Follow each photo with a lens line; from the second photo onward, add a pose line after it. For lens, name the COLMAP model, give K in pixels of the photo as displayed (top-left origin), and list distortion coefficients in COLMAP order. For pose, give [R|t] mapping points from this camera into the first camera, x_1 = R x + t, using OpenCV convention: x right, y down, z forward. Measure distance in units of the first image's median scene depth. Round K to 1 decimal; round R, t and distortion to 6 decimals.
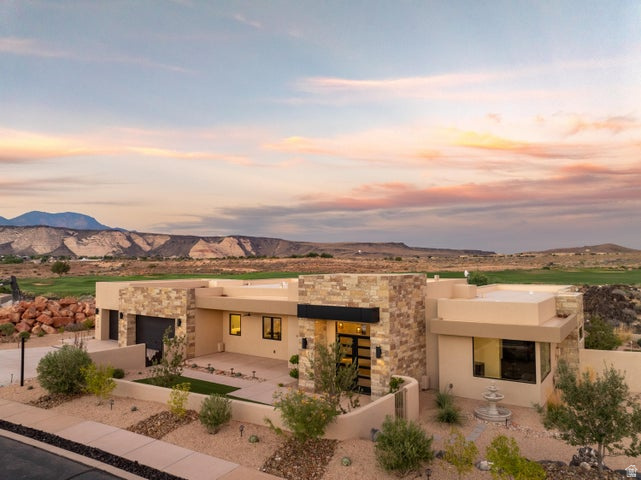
lens RADIAL K [[456.1, 0, 320.5], [0, 456.1, 240.0], [0, 0, 1]] dist [-0.039913, 0.004132]
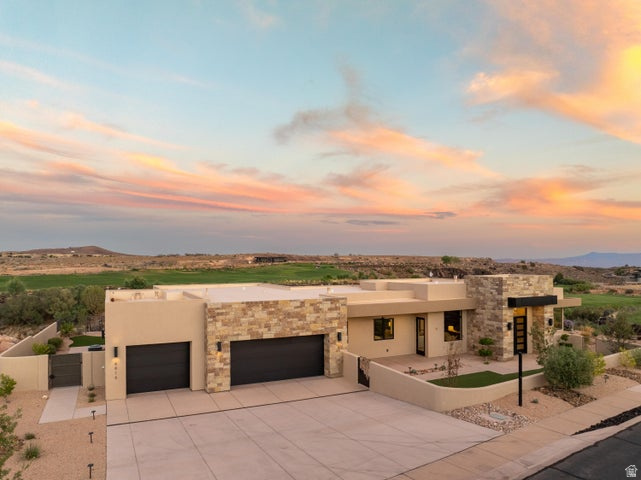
lens RADIAL K [[471.7, 0, 320.5], [0, 471.7, 240.0], [0, 0, 1]] dist [-0.001589, 0.003733]
pose [[0.472964, 0.044779, 0.879943, -0.919922], [-0.044433, 0.998649, -0.026937, 0.017376], [-0.879961, -0.026358, 0.474315, 0.486555]]
